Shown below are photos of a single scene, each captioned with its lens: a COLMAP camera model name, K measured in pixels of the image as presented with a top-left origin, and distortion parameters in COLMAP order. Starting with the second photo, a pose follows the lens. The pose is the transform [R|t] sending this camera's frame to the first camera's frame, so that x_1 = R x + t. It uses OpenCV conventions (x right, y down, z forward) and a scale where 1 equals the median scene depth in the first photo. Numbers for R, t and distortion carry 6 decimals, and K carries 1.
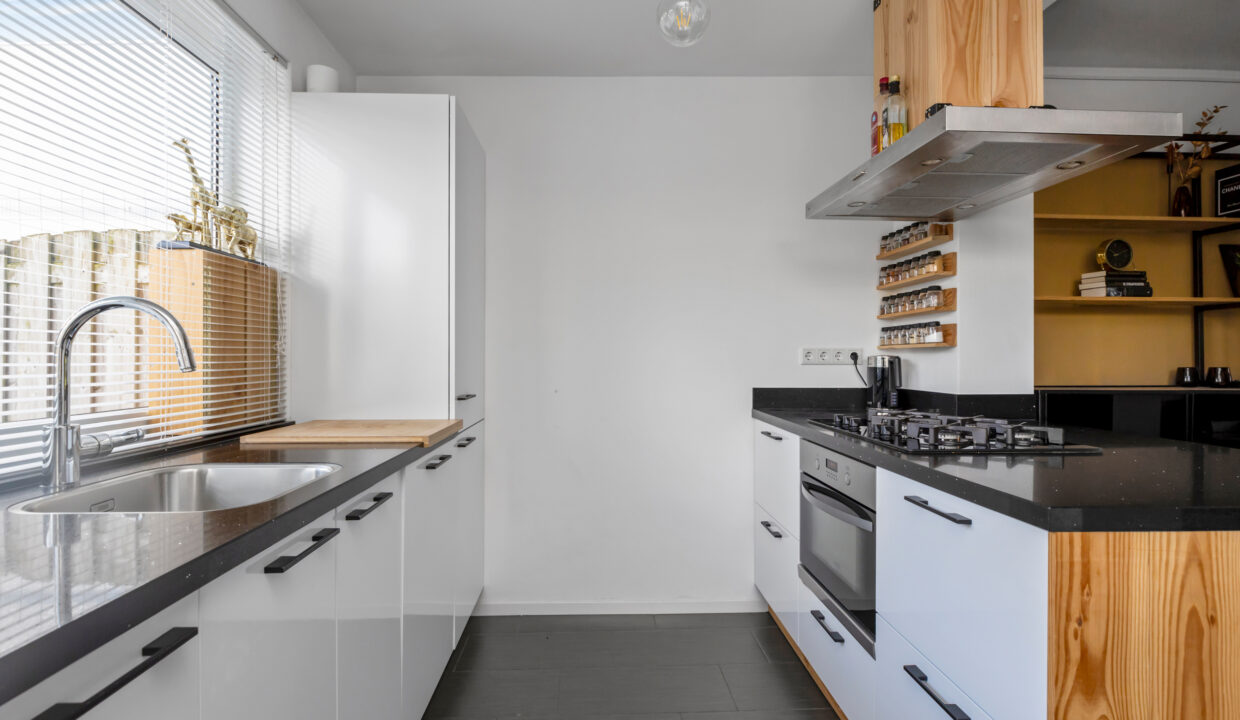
lens RADIAL K [[582.5, 0, 620.0], [0, 582.5, 360.0], [0, 0, 1]] dist [-0.001686, -0.000172]
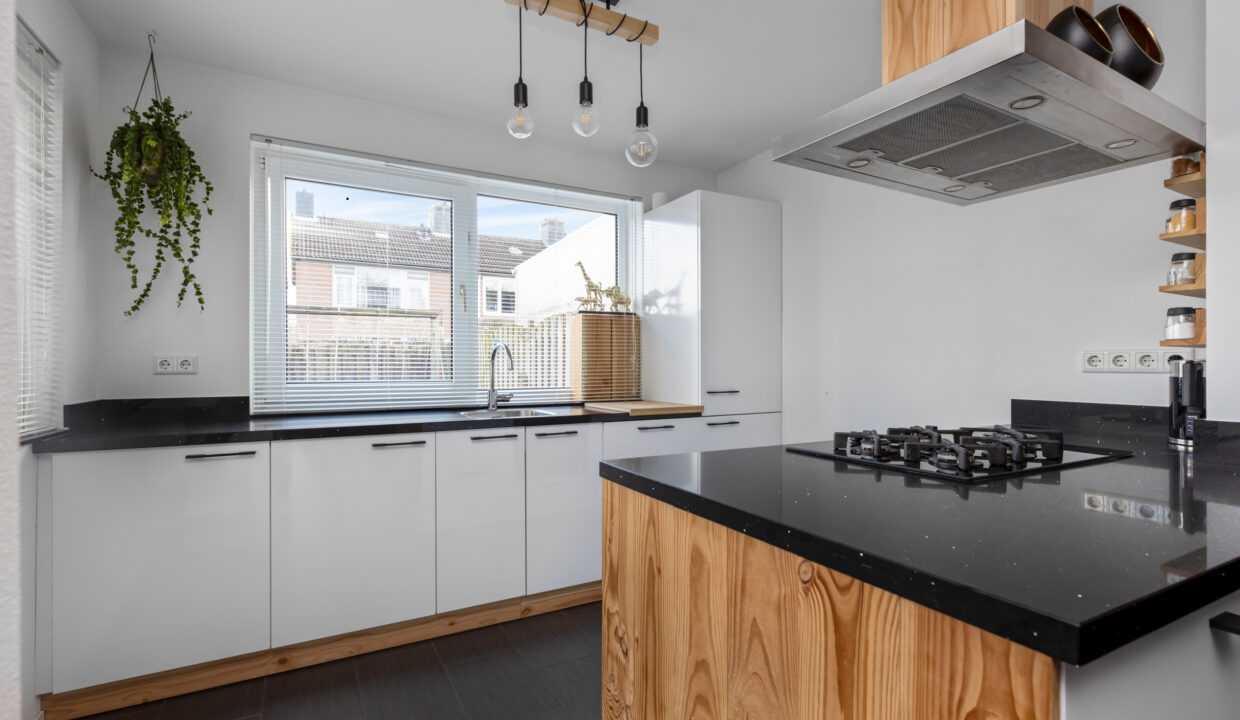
lens RADIAL K [[562.5, 0, 614.7], [0, 562.5, 370.3], [0, 0, 1]] dist [-0.001619, -0.000195]
pose [[0.442386, 0.008219, -0.896787, 1.165655], [-0.003759, 0.999966, 0.007310, 0.002195], [0.896817, 0.000137, 0.442402, 0.210893]]
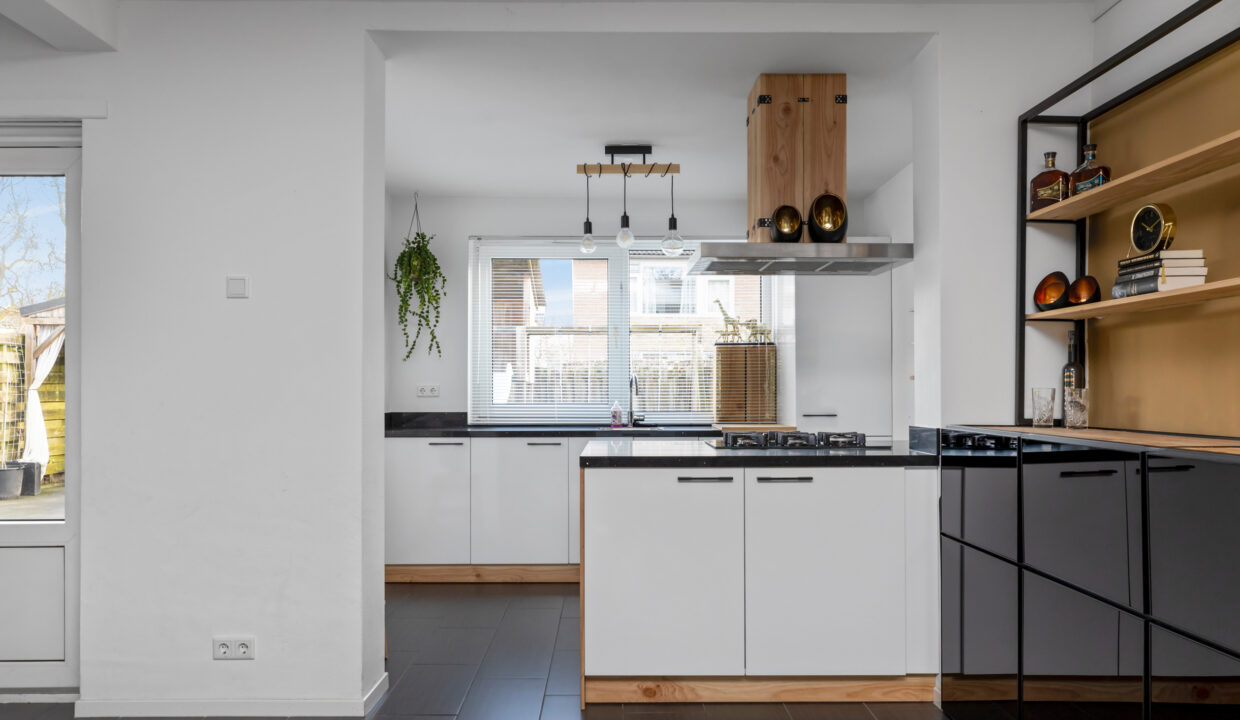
lens RADIAL K [[910.0, 0, 619.6], [0, 910.0, 393.5], [0, 0, 1]] dist [-0.000395, -0.000676]
pose [[-0.030435, 0.003099, -0.999532, 3.030828], [-0.004066, 0.999987, 0.003224, -0.002437], [0.999528, 0.004162, -0.030422, 0.726013]]
